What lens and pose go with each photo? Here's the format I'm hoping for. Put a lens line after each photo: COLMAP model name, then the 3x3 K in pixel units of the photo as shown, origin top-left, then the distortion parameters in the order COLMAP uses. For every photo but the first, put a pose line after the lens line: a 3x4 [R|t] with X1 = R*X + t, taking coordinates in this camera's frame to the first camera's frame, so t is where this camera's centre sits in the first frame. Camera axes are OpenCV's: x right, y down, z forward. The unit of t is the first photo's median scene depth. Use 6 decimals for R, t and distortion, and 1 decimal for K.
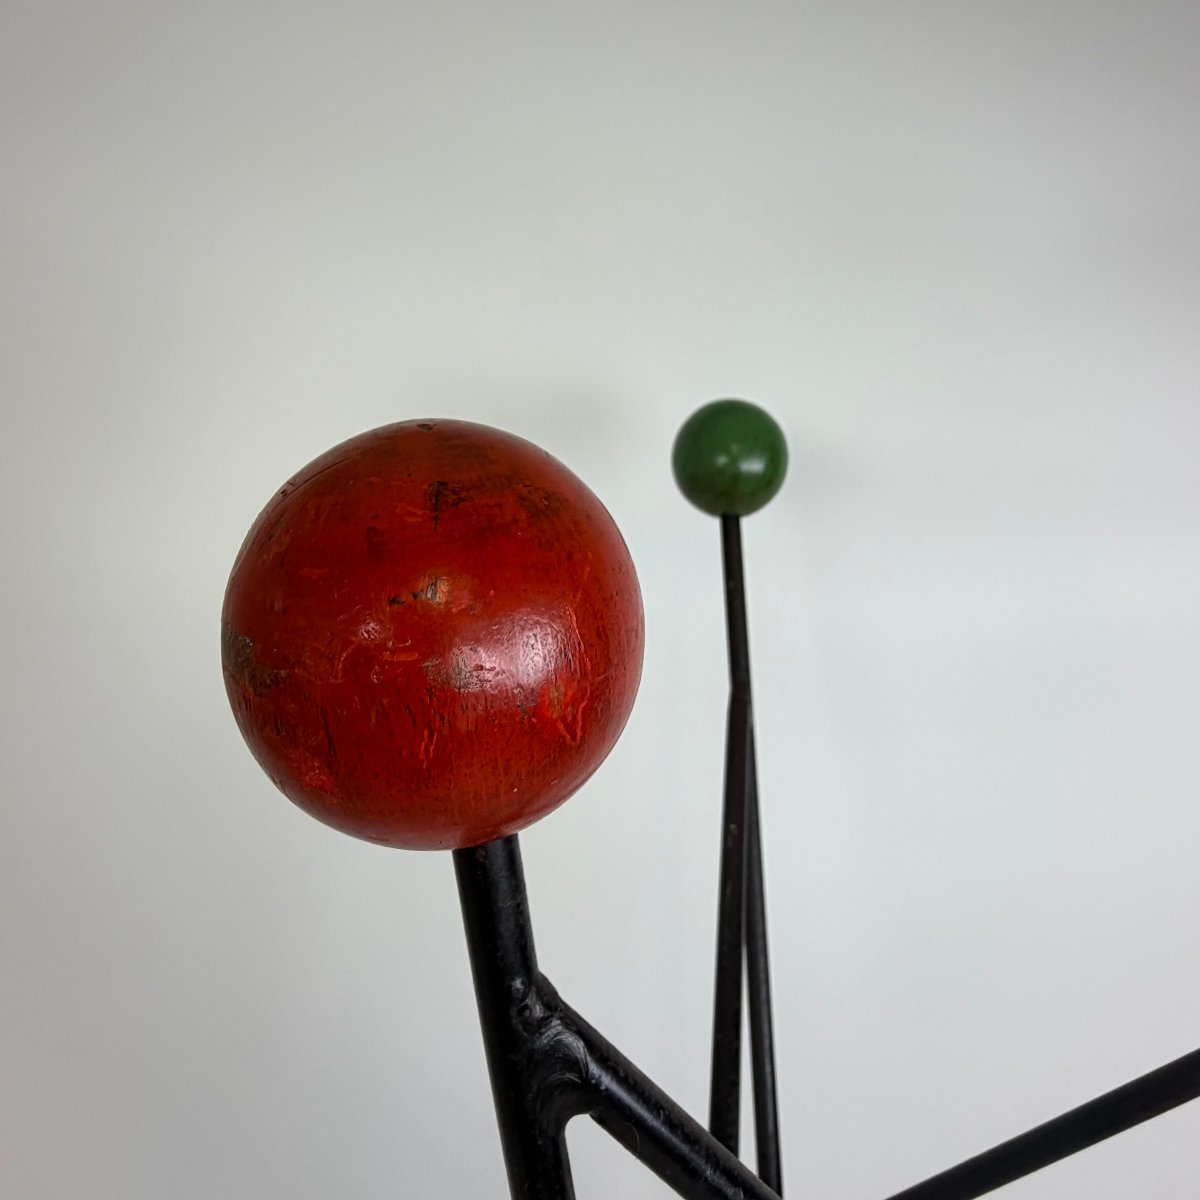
lens RADIAL K [[850.9, 0, 601.5], [0, 850.9, 600.5], [0, 0, 1]] dist [-0.008609, -0.005845]
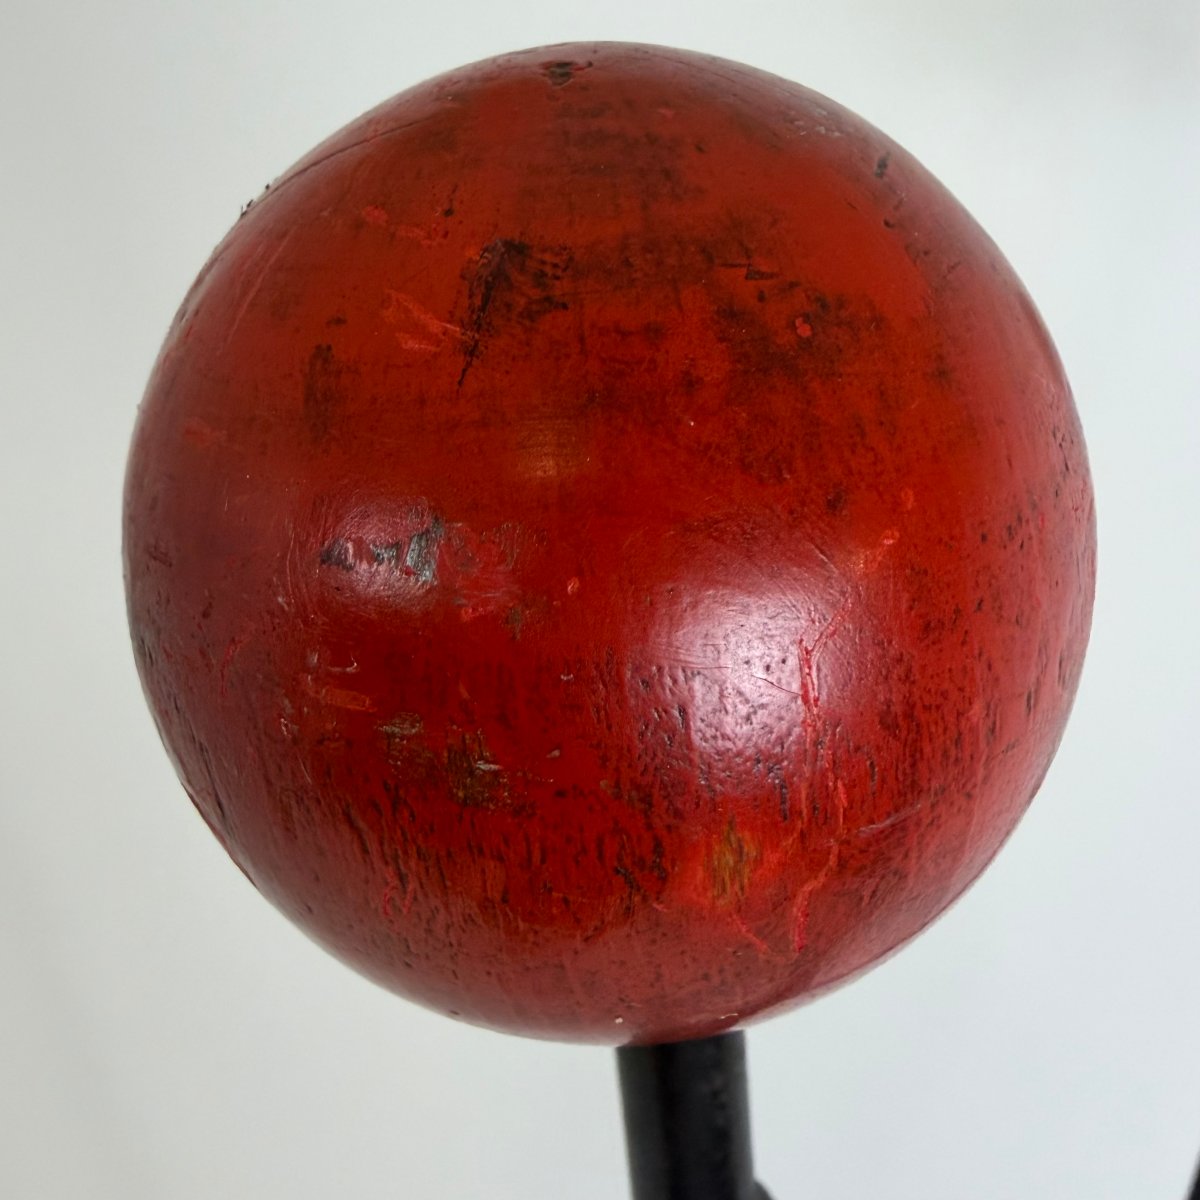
lens RADIAL K [[1301.3, 0, 574.3], [0, 1301.3, 562.3], [0, 0, 1]] dist [0.051013, 0.000000]
pose [[0.896133, 0.215216, -0.388109, 0.080105], [-0.132668, 0.964464, 0.228491, -0.137351], [0.423492, -0.153268, 0.892840, 0.483939]]
